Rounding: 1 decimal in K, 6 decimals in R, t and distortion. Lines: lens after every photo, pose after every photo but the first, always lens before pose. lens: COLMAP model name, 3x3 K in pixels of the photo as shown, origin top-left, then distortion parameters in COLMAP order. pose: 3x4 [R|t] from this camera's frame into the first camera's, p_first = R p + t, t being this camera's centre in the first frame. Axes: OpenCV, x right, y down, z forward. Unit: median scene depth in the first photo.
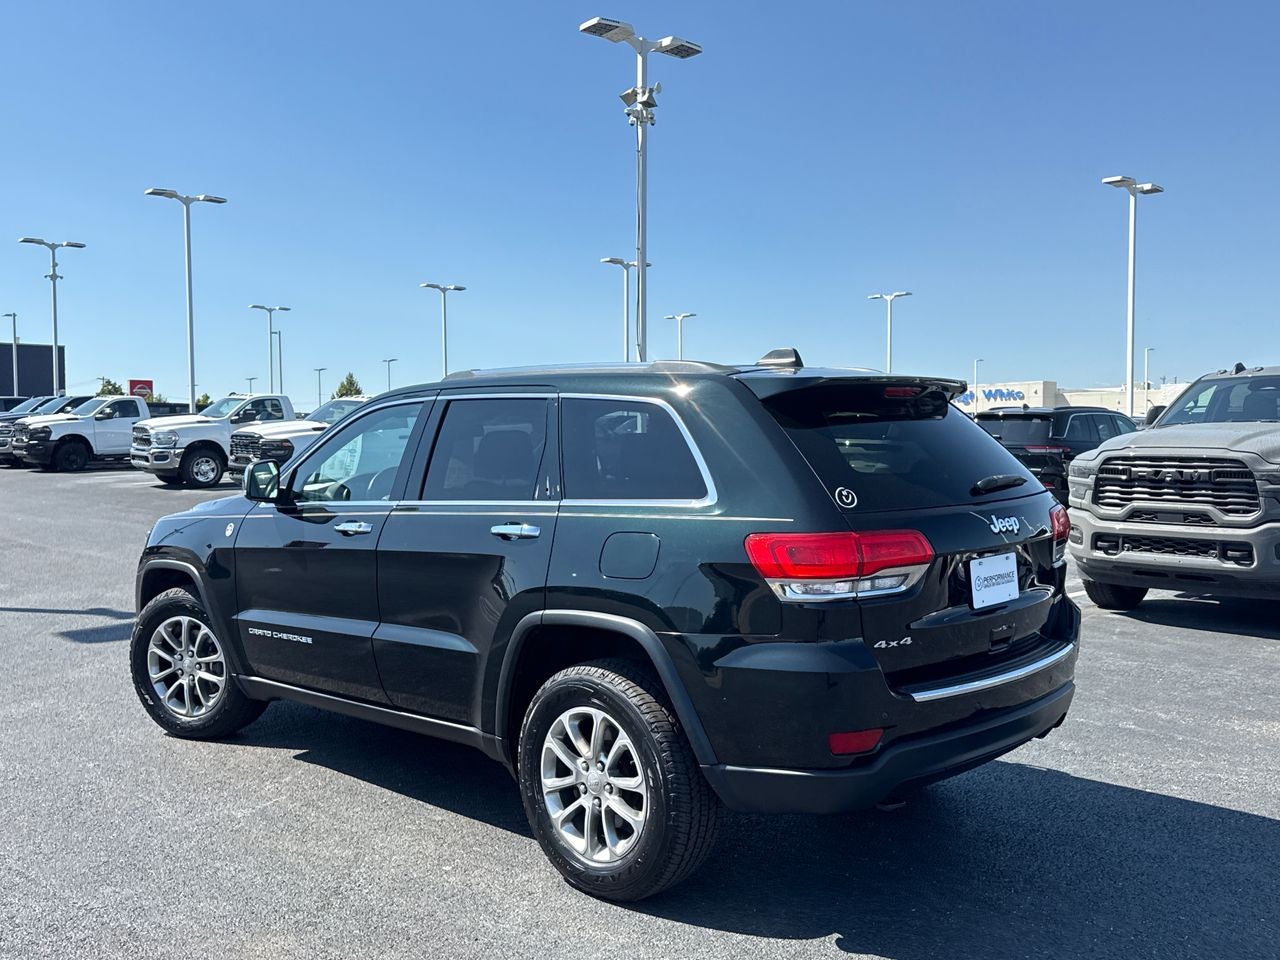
lens RADIAL K [[1173.4, 0, 629.0], [0, 1173.4, 478.9], [0, 0, 1]] dist [0.185406, -0.404070]
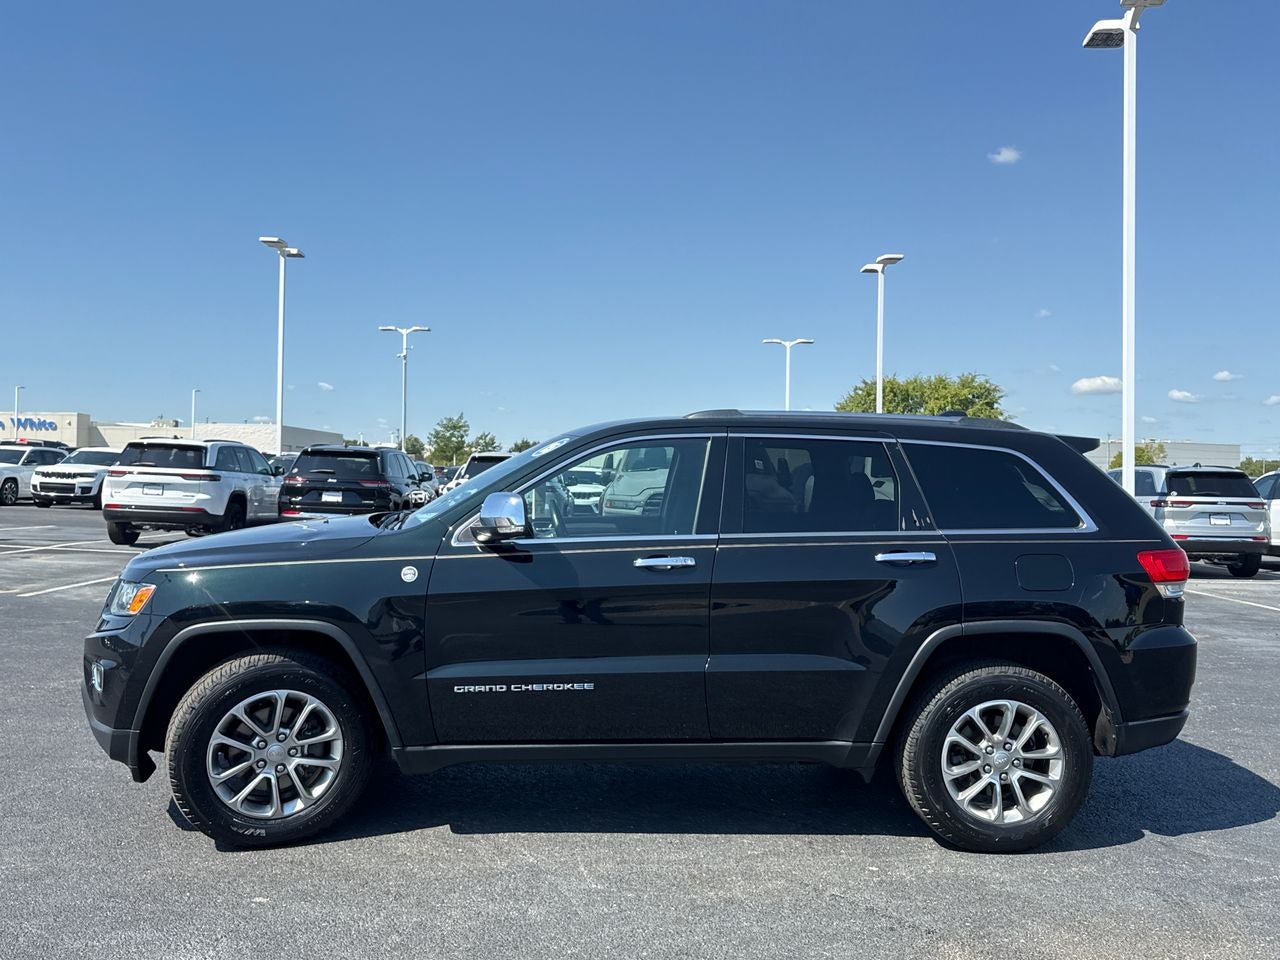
lens RADIAL K [[1124.9, 0, 633.8], [0, 1124.9, 460.5], [0, 0, 1]] dist [0.018041, -0.022355]
pose [[0.673534, 0.029196, 0.738579, -0.875244], [0.003264, 0.999092, -0.042471, -0.004248], [-0.739149, 0.031016, 0.672828, 0.370235]]
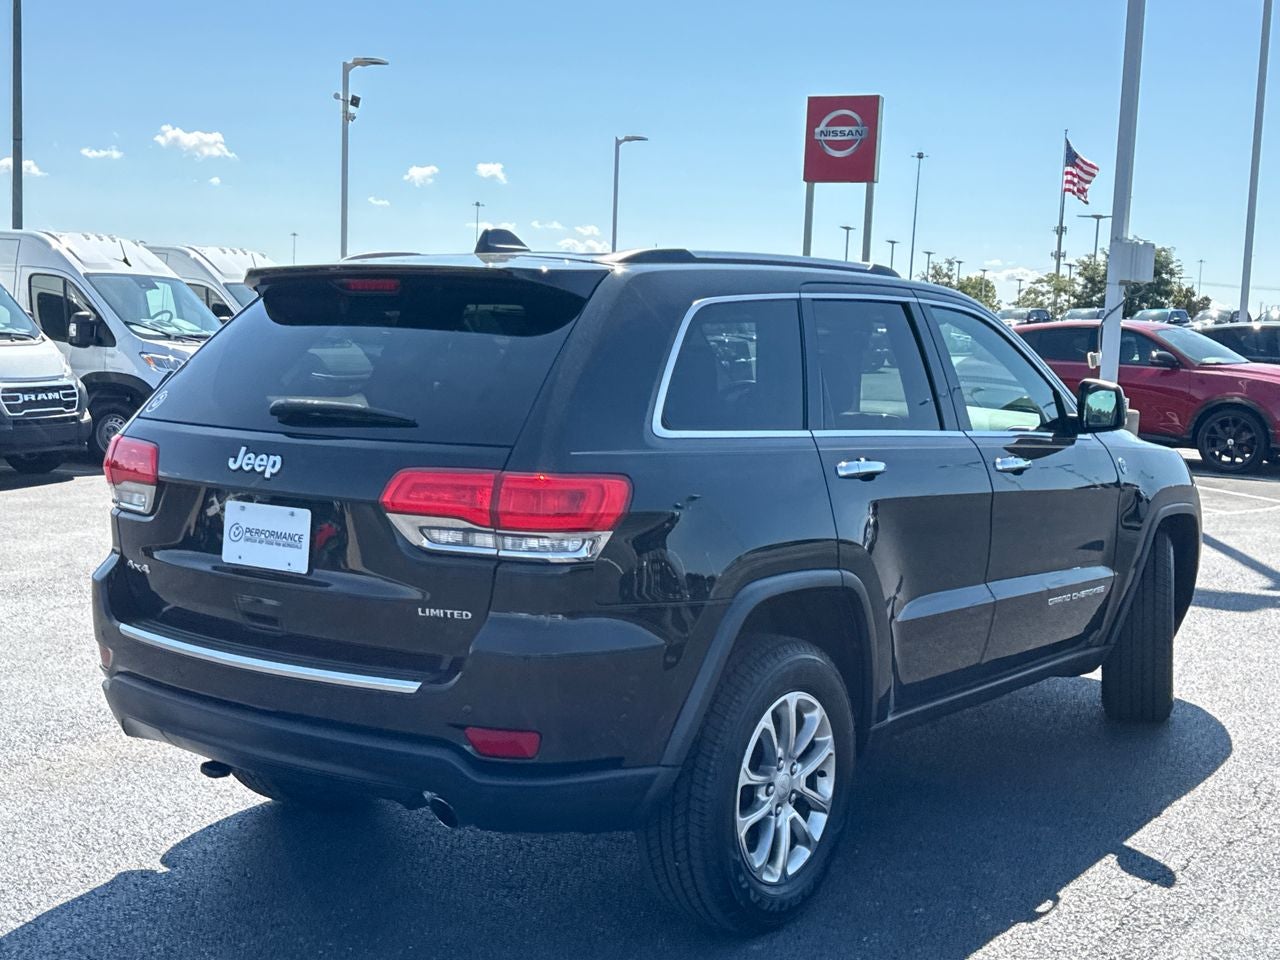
lens RADIAL K [[1586.1, 0, 636.9], [0, 1586.1, 505.8], [0, 0, 1]] dist [0.102742, -0.021867]
pose [[0.132762, 0.122373, -0.983564, 0.997689], [-0.072444, 0.990893, 0.113506, -0.048941], [0.988497, 0.056184, 0.140418, 0.822243]]
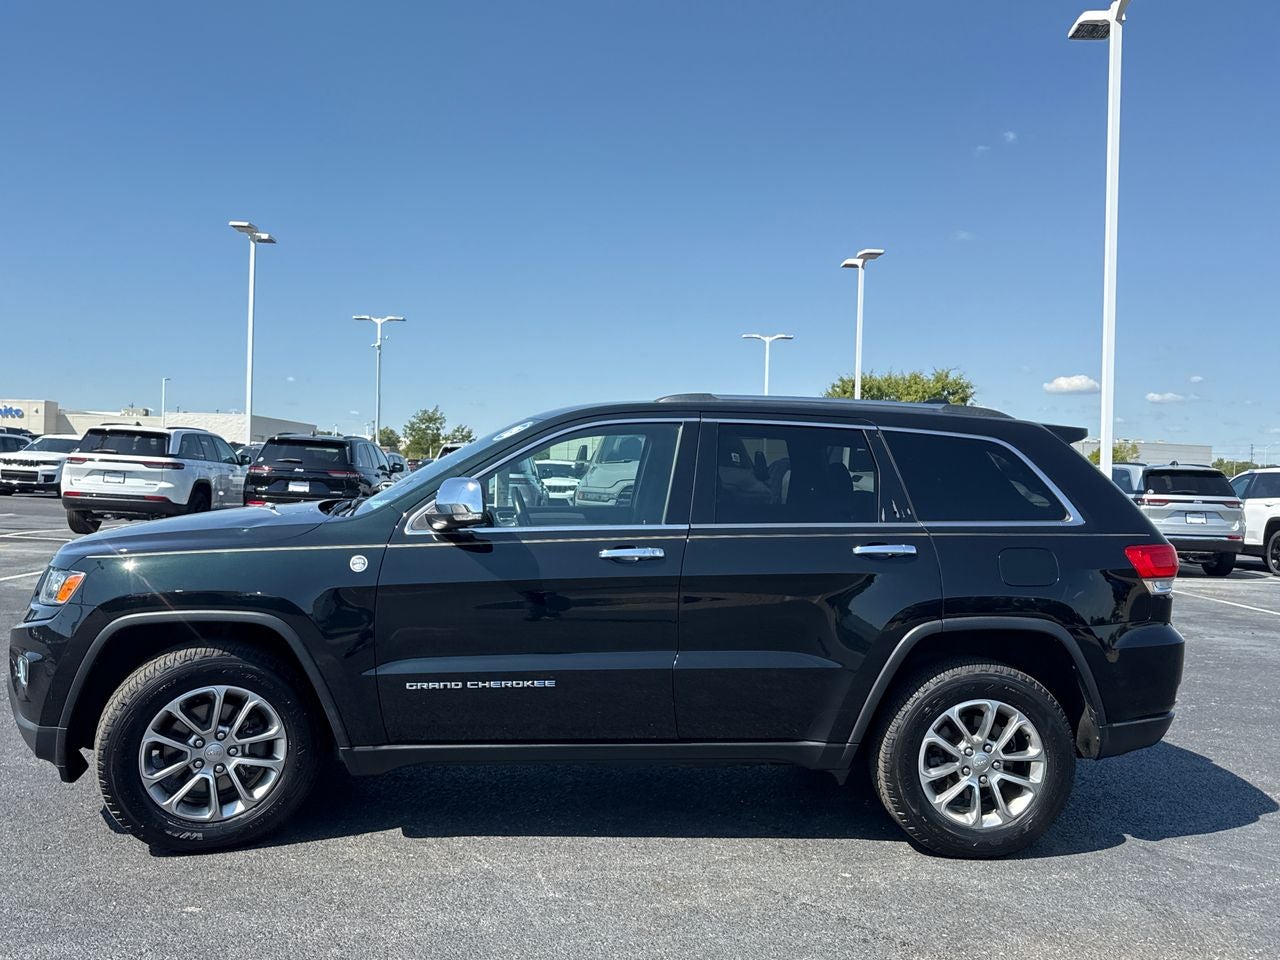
lens RADIAL K [[1129.4, 0, 640.0], [0, 1129.4, 480.0], [0, 0, 1]] dist [0.001042, 0.004740]
pose [[0.654261, 0.019914, 0.756006, -0.833712], [-0.006386, 0.999763, -0.020809, 0.001337], [-0.756242, 0.008787, 0.654233, 0.396285]]
